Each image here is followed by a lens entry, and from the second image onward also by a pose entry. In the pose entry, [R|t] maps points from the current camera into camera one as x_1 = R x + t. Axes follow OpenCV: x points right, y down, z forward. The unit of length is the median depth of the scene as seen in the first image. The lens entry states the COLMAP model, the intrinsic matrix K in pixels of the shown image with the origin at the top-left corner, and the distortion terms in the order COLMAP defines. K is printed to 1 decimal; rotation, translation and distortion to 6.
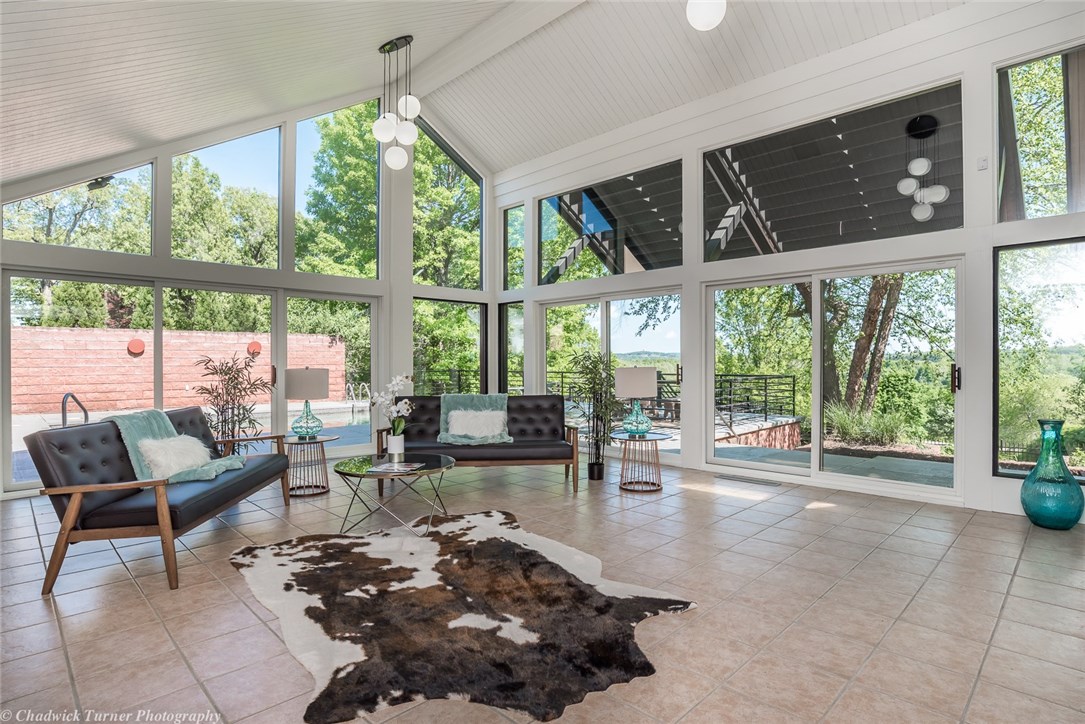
lens RADIAL K [[559.8, 0, 546.4], [0, 559.8, 365.1], [0, 0, 1]] dist [-0.036707, -0.000028]
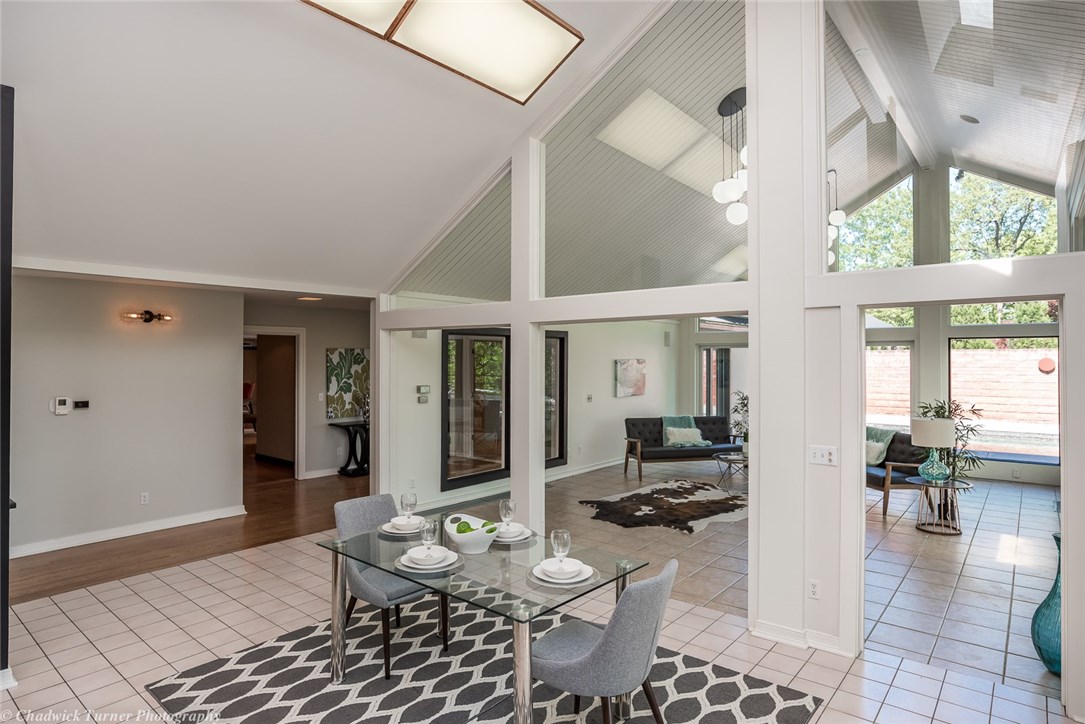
lens RADIAL K [[608.9, 0, 545.9], [0, 608.9, 352.7], [0, 0, 1]] dist [-0.017062, 0.000967]
pose [[0.095098, -0.008518, -0.995432, 0.523836], [-0.005834, 0.999941, -0.009114, -0.045616], [0.995451, 0.006674, 0.095042, 0.052919]]
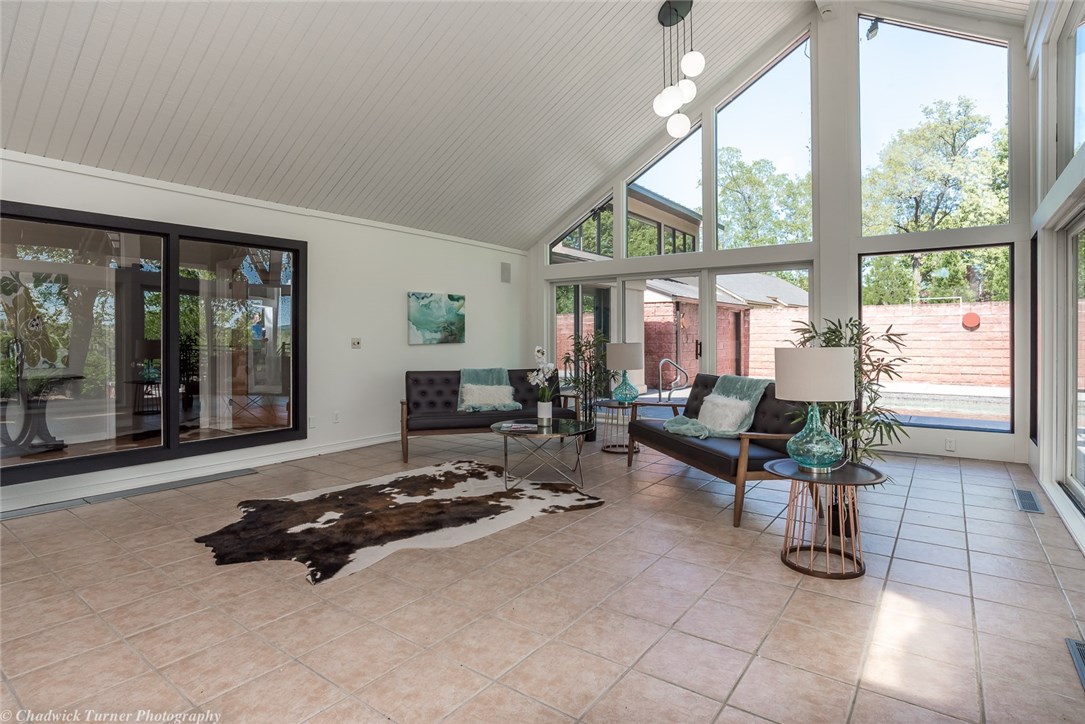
lens RADIAL K [[562.1, 0, 542.9], [0, 562.1, 338.7], [0, 0, 1]] dist [-0.034356, 0.001054]
pose [[0.144805, 0.002028, -0.989458, 0.278743], [-0.003123, 0.999994, 0.001593, -0.001867], [0.989455, 0.002860, 0.144811, 0.266984]]
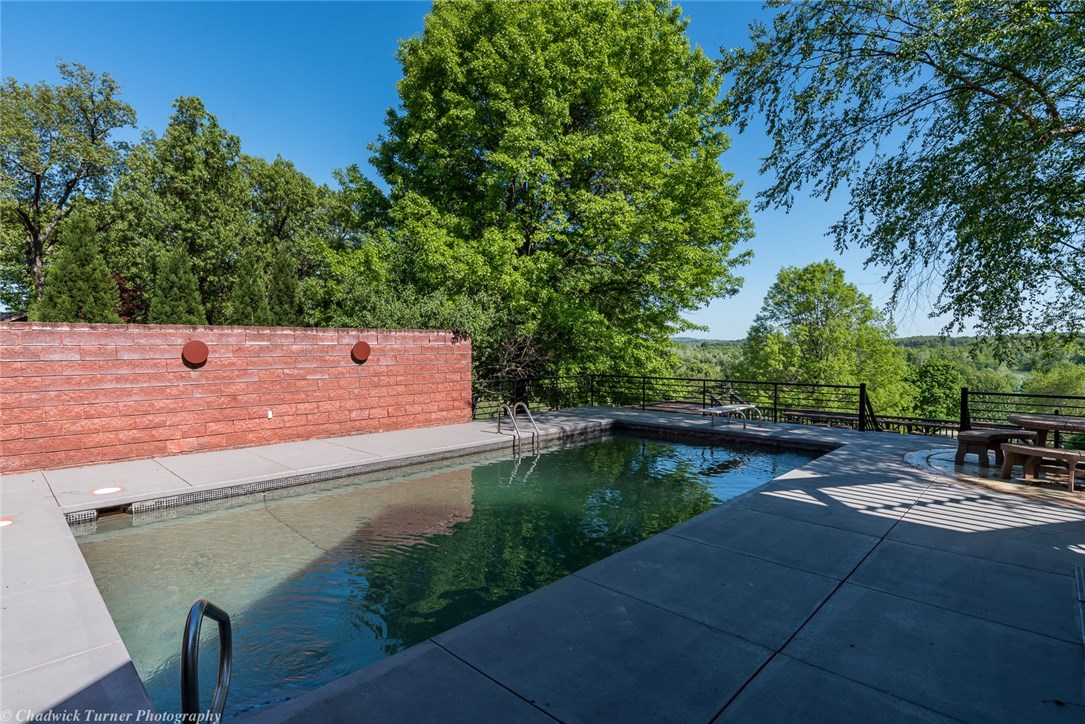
lens RADIAL K [[546.9, 0, 542.5], [0, 546.9, 362.0], [0, 0, 1]] dist [-0.033099, 0.000934]
pose [[0.999789, 0.001822, 0.020445, -0.393065], [-0.002312, 0.999710, 0.023950, -0.042689], [-0.020396, -0.023993, 0.999504, 0.404817]]
